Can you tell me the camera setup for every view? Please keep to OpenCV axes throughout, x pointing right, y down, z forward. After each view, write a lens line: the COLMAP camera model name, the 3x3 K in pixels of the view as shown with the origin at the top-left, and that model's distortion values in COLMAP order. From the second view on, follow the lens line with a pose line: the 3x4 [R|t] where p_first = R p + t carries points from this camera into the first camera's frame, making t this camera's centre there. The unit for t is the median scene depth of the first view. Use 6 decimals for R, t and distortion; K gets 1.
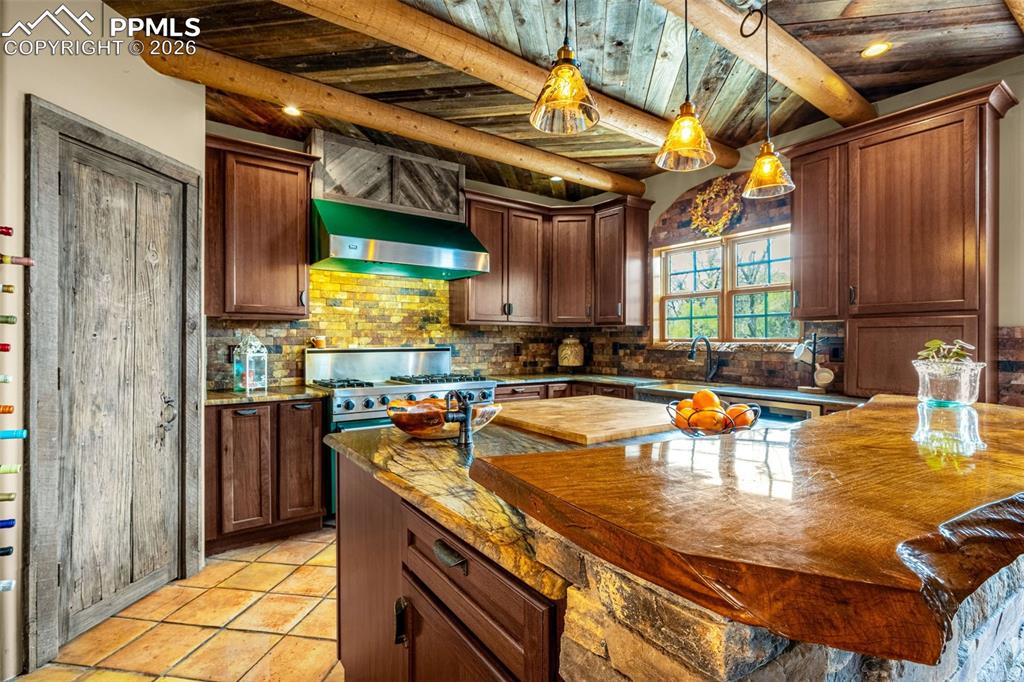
lens RADIAL K [[475.9, 0, 512.0], [0, 475.9, 341.0], [0, 0, 1]] dist [-0.001589, -0.000139]
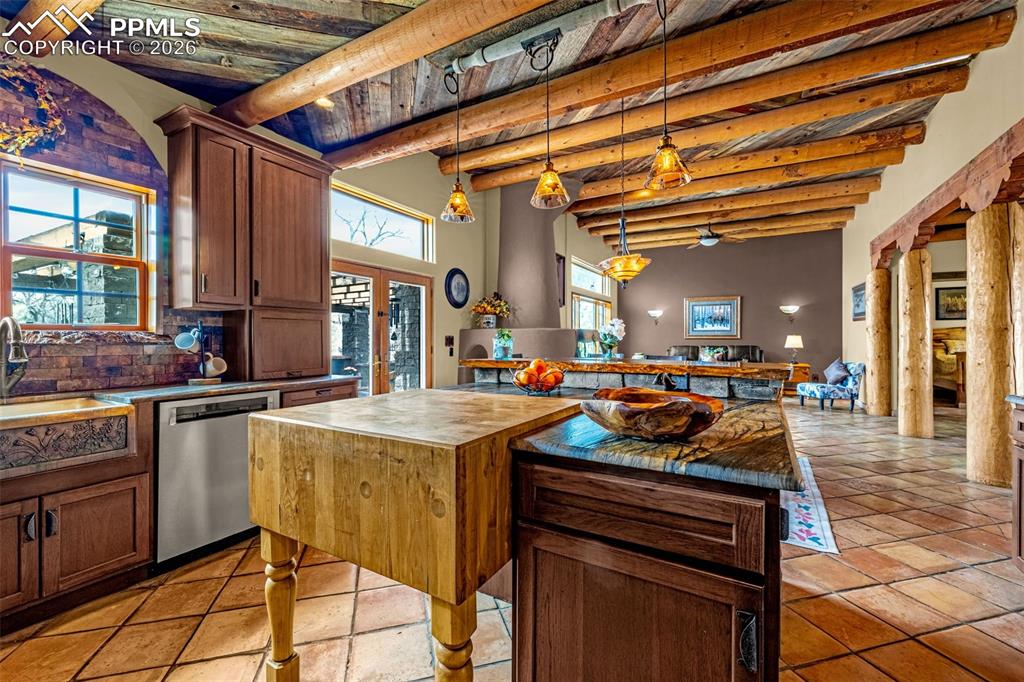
lens RADIAL K [[447.8, 0, 504.6], [0, 447.8, 336.9], [0, 0, 1]] dist [-0.001349, -0.000176]
pose [[-0.426219, 0.000458, 0.904620, -0.344030], [-0.000965, 0.999999, -0.000961, 0.011912], [-0.904620, -0.001282, -0.426218, 0.679125]]
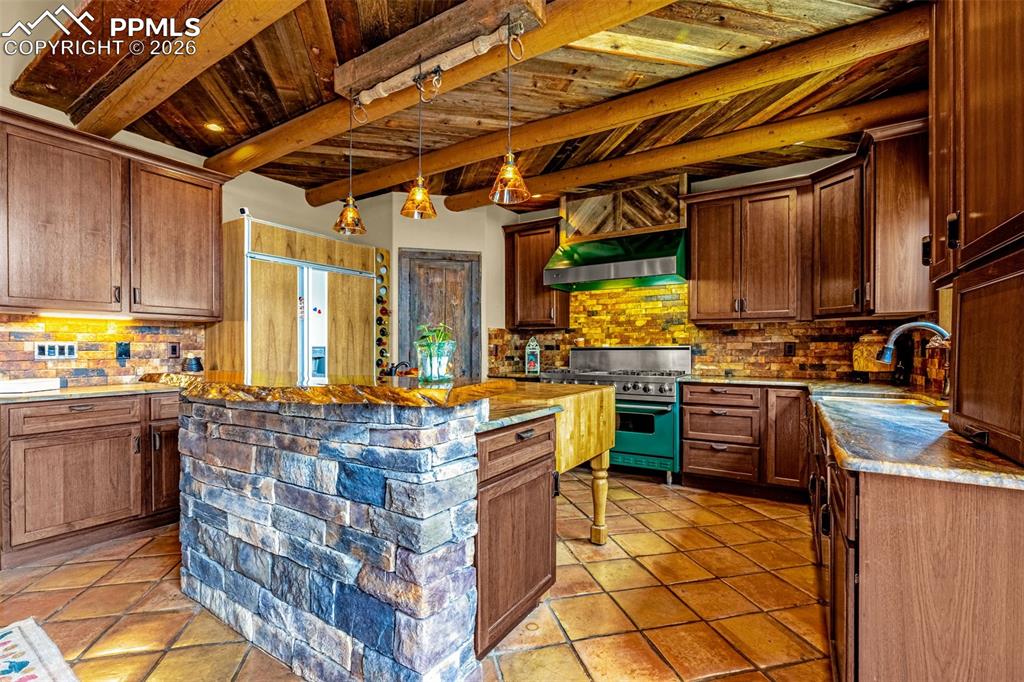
lens RADIAL K [[457.7, 0, 514.4], [0, 457.7, 349.4], [0, 0, 1]] dist [-0.000686, -0.000048]
pose [[0.393844, -0.001966, -0.919175, 0.725215], [0.001563, 0.999998, -0.001469, 0.023096], [0.919176, -0.000858, 0.393846, 0.270174]]
